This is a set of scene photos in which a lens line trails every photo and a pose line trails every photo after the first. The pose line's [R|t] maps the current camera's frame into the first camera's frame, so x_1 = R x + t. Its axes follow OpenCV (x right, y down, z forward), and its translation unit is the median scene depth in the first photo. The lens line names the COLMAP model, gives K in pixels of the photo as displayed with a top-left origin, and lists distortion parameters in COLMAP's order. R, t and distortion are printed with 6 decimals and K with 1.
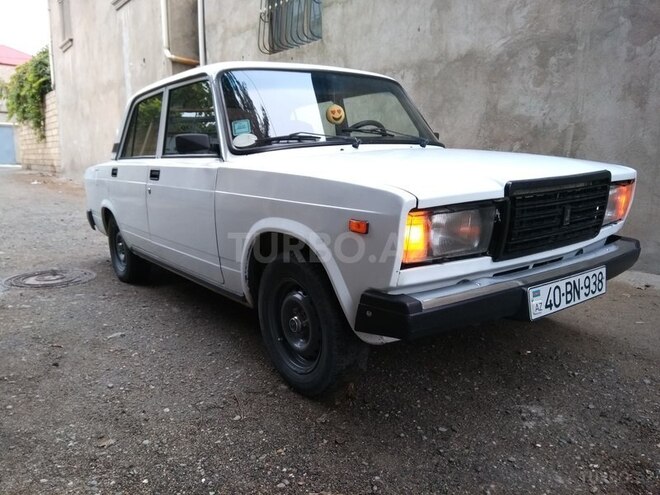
lens RADIAL K [[510.7, 0, 330.0], [0, 510.7, 247.5], [0, 0, 1]] dist [0.075137, -0.122978]
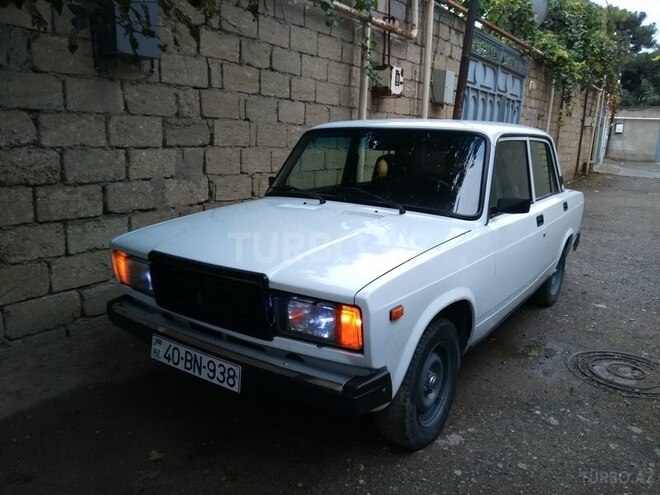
lens RADIAL K [[509.0, 0, 333.6], [0, 509.0, 245.6], [0, 0, 1]] dist [0.118024, -0.209097]
pose [[0.369245, 0.192747, -0.909124, -0.011142], [-0.181453, 0.974380, 0.132884, -0.046470], [0.911446, 0.115896, 0.394760, 0.084424]]
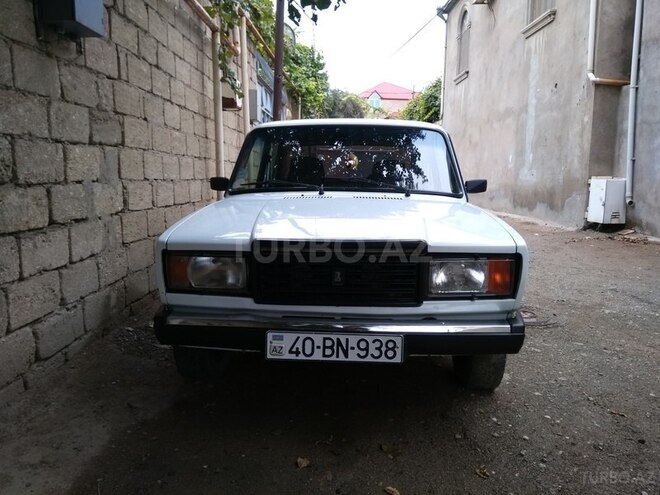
lens RADIAL K [[510.7, 0, 330.0], [0, 510.7, 247.5], [0, 0, 1]] dist [0.075137, -0.122978]
pose [[0.806437, 0.081492, -0.585677, -0.082610], [-0.102097, 0.994772, -0.002167, -0.009954], [0.582439, 0.061543, 0.810542, -0.014788]]
